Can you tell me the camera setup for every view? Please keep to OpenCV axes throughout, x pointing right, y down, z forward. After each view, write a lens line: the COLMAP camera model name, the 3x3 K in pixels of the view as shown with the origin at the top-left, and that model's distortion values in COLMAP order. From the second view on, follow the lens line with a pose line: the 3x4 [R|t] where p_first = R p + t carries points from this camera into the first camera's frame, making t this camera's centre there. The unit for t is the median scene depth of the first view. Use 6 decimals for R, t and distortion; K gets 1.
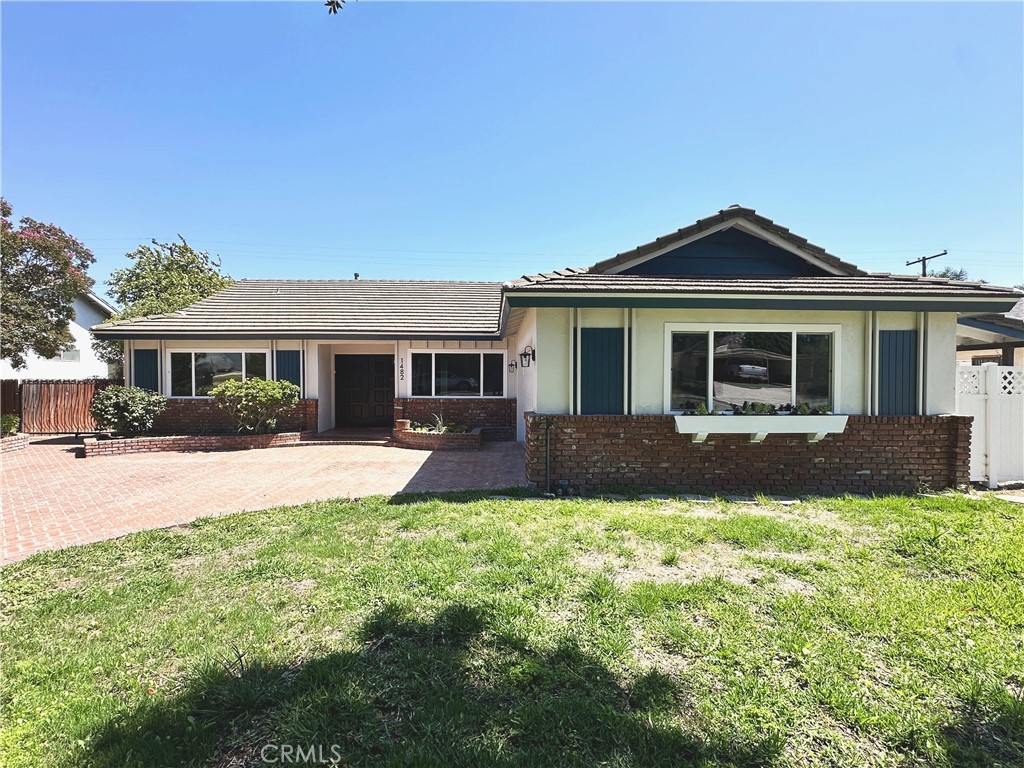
lens RADIAL K [[497.9, 0, 515.7], [0, 497.9, 383.5], [0, 0, 1]] dist [0.001437, -0.000195]
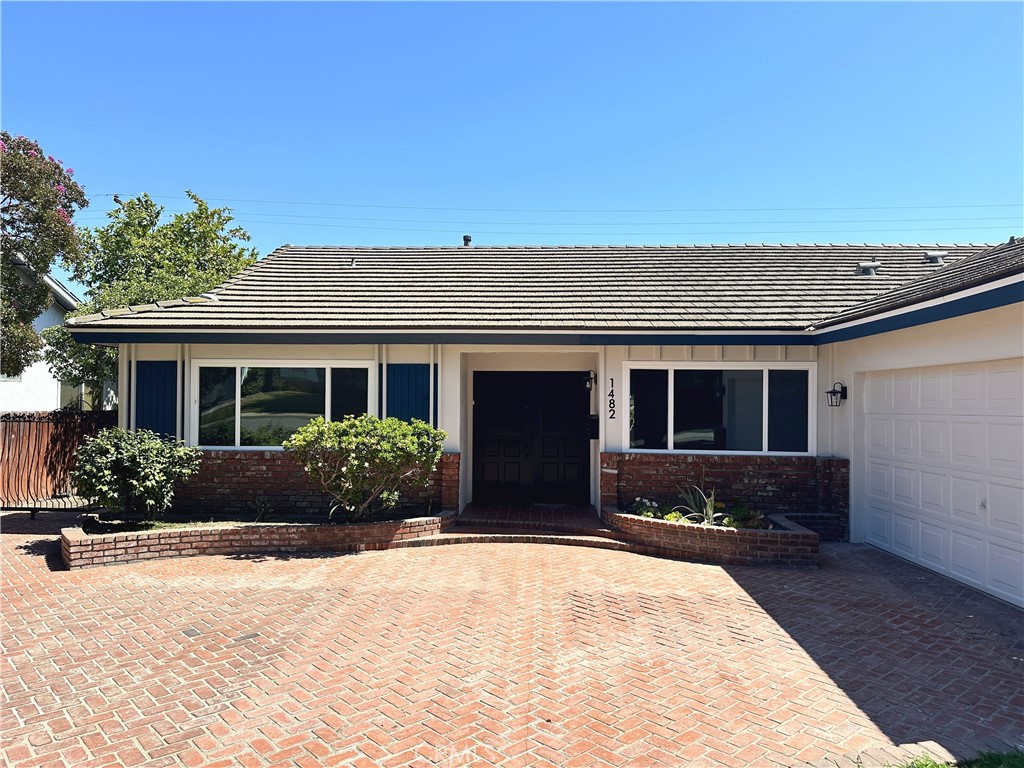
lens RADIAL K [[709.2, 0, 512.0], [0, 709.2, 384.0], [0, 0, 1]] dist [0.153431, -0.226281]
pose [[0.996136, 0.003678, -0.087747, -0.299269], [-0.007215, 0.999173, -0.040027, -0.014502], [0.087527, 0.040506, 0.995338, 0.248171]]
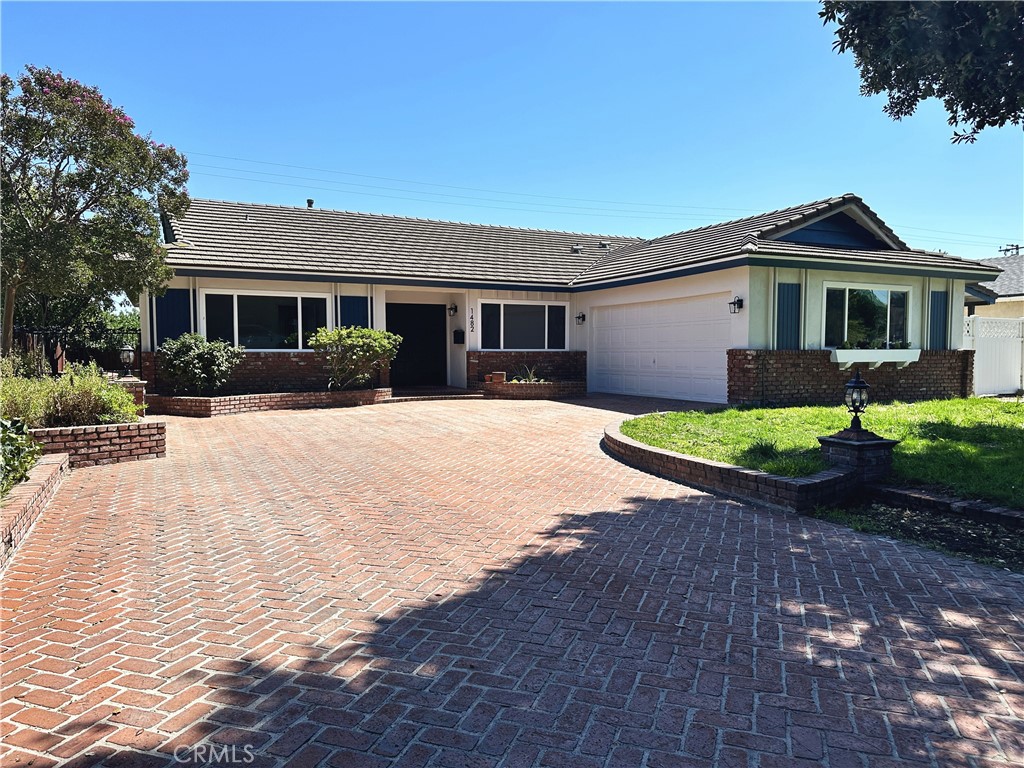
lens RADIAL K [[709.2, 0, 512.0], [0, 709.2, 384.0], [0, 0, 1]] dist [0.153431, -0.226281]
pose [[0.913265, -0.023379, 0.406695, -0.783785], [0.008793, 0.999251, 0.037696, 0.045764], [-0.407272, -0.030851, 0.912786, -0.278010]]
